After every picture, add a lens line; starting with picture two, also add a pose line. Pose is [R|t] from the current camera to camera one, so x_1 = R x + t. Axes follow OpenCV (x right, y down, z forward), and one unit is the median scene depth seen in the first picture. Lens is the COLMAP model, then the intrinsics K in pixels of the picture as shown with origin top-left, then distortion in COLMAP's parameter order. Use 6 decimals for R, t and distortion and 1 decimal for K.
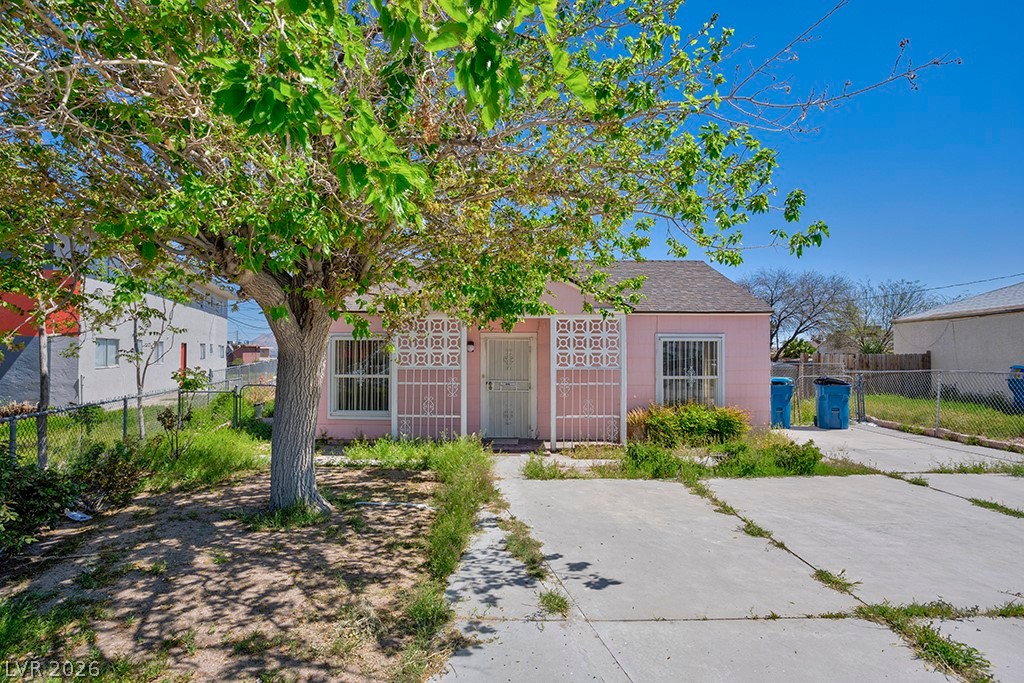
lens RADIAL K [[499.4, 0, 510.7], [0, 499.4, 335.7], [0, 0, 1]] dist [-0.056088, 0.017655]
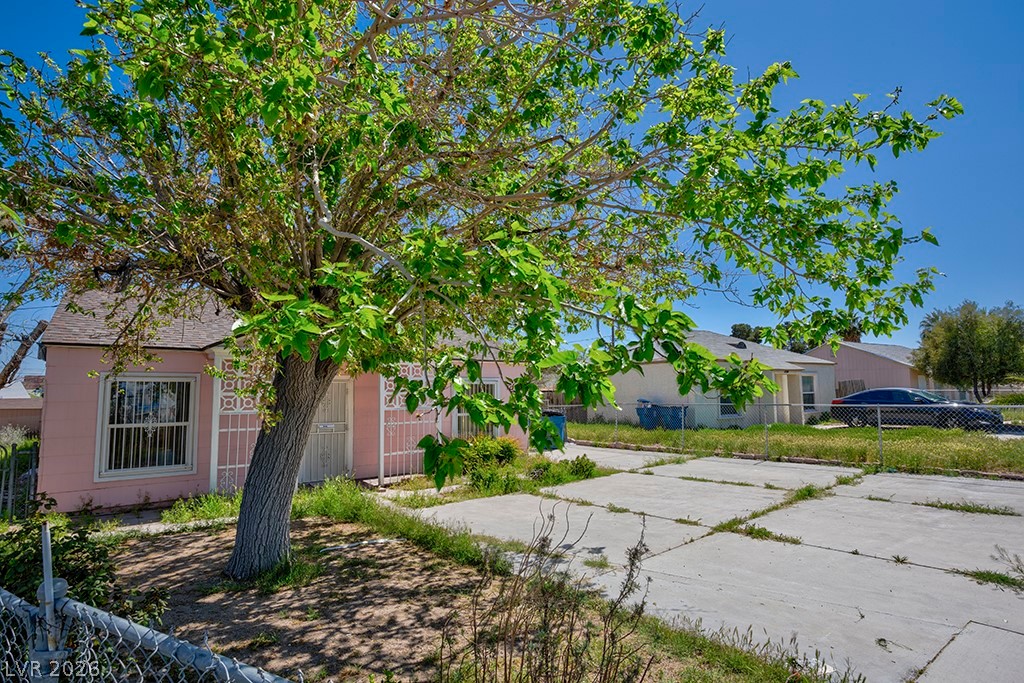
lens RADIAL K [[499.4, 0, 515.1], [0, 499.4, 347.7], [0, 0, 1]] dist [-0.056088, 0.017655]
pose [[0.773559, 0.047056, 0.631974, -0.684003], [-0.013824, 0.998255, -0.057407, -0.016736], [-0.633573, 0.035671, 0.772860, -0.022235]]
